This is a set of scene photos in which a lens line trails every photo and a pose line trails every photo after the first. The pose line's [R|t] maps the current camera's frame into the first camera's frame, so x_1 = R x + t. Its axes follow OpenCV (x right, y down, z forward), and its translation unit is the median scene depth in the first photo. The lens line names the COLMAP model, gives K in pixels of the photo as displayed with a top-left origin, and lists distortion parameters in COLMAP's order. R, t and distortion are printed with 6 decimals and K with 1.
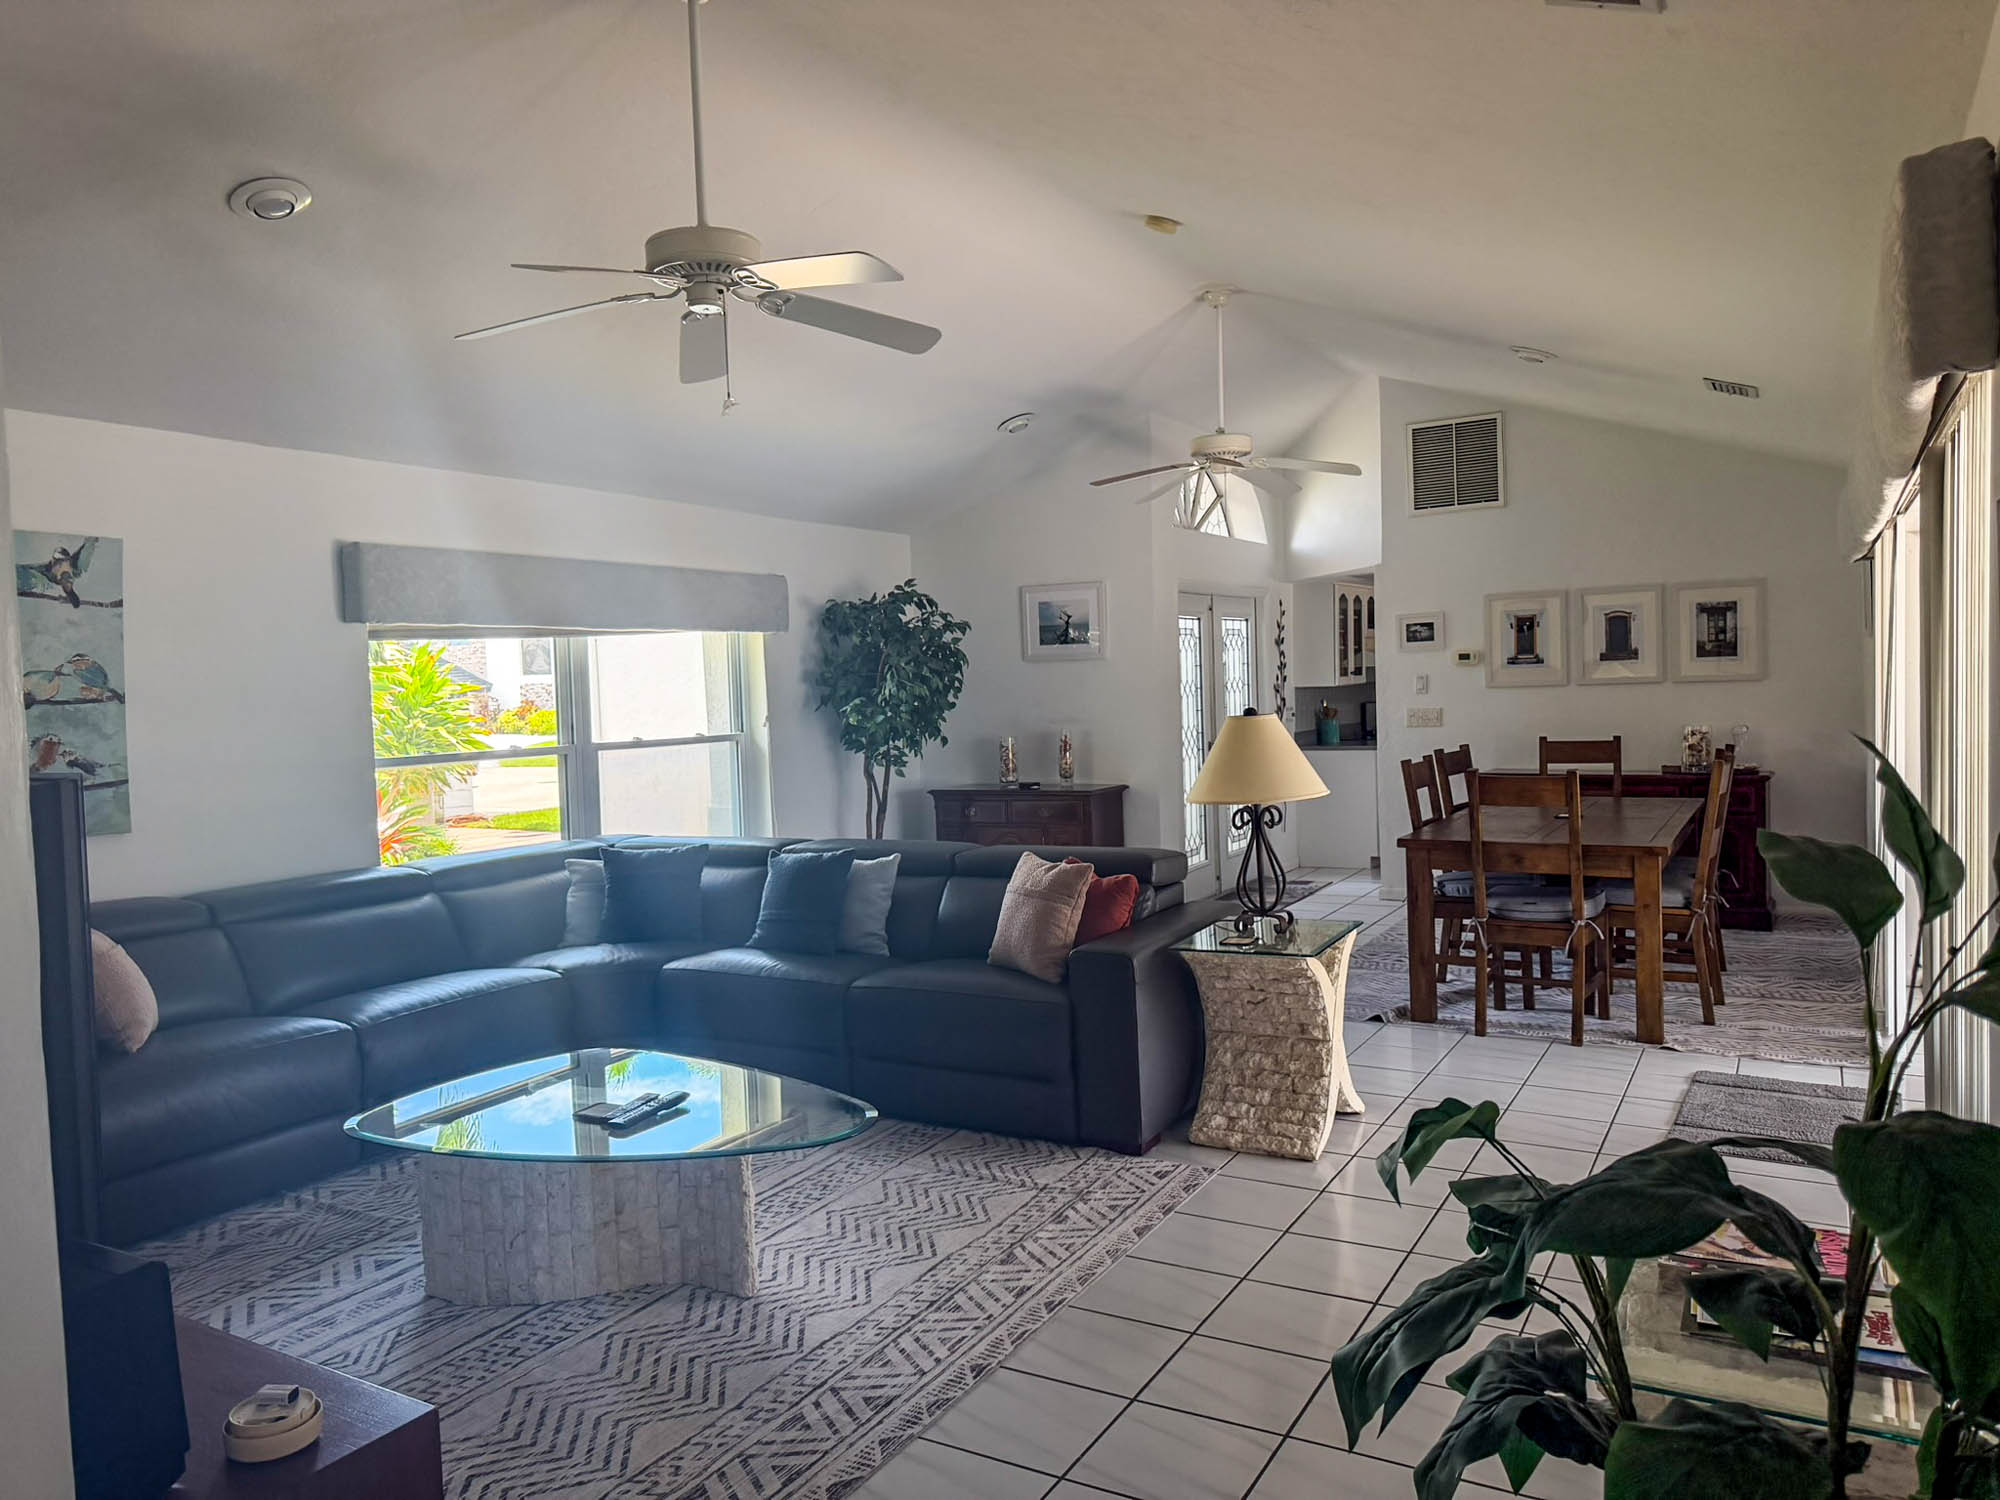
lens RADIAL K [[1408.3, 0, 998.0], [0, 1408.3, 757.0], [0, 0, 1]] dist [0.095452, -0.143674]
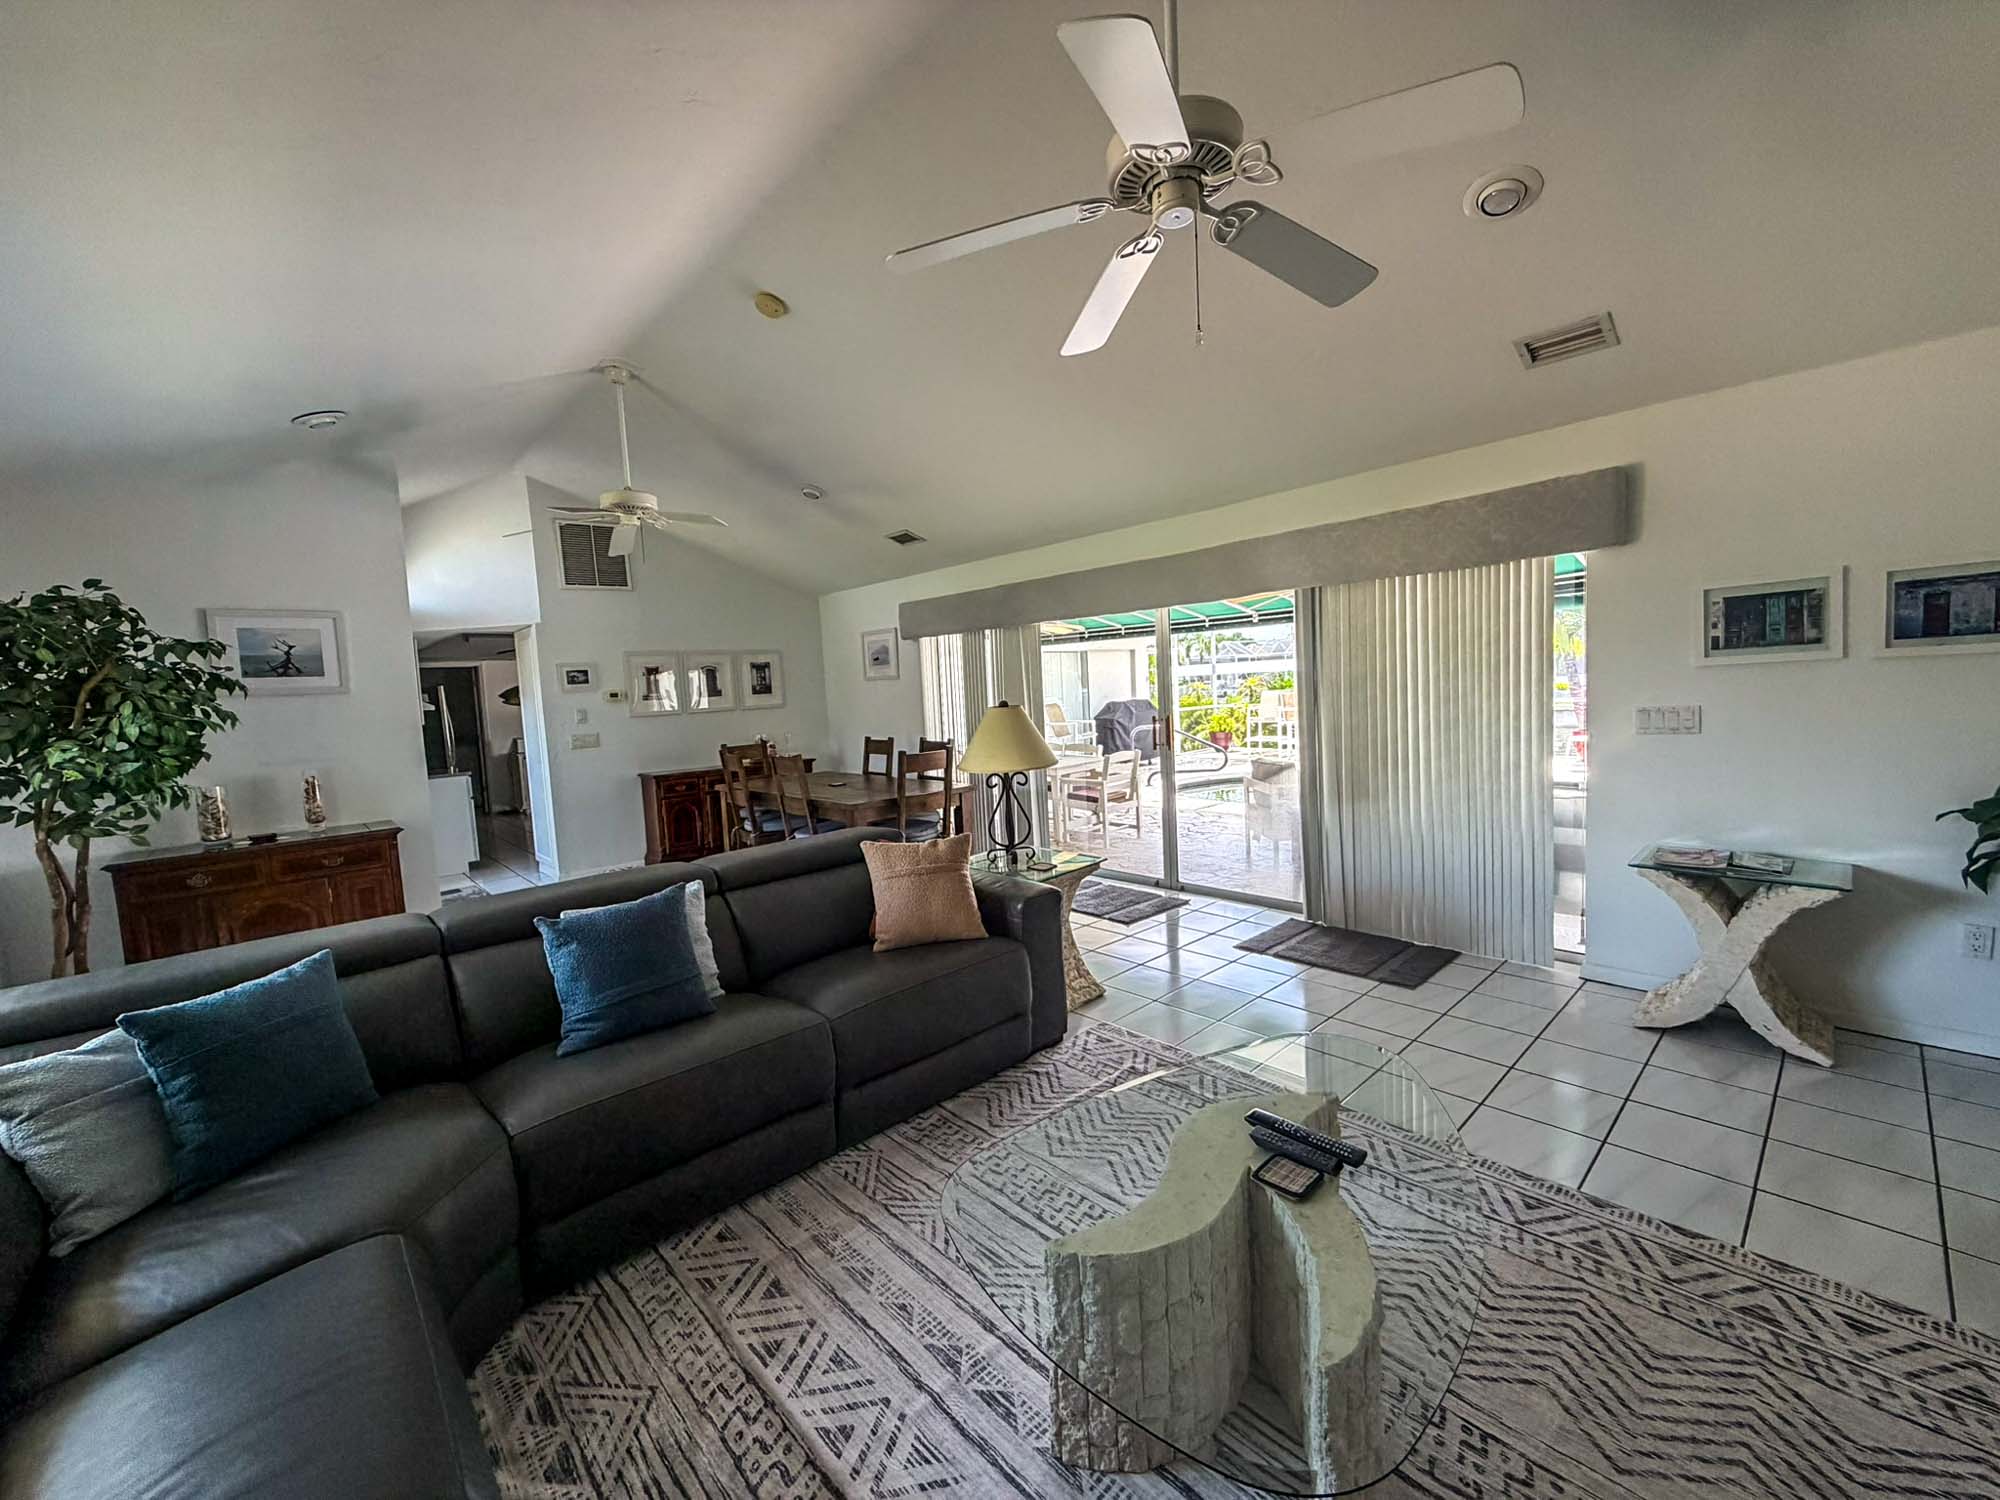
lens RADIAL K [[797.7, 0, 995.0], [0, 797.7, 746.5], [0, 0, 1]] dist [0.000803, 0.000225]
pose [[0.302629, -0.053911, 0.951582, -0.308772], [0.093819, 0.995235, 0.026546, -0.006584], [-0.948480, 0.081243, 0.306245, 0.419046]]
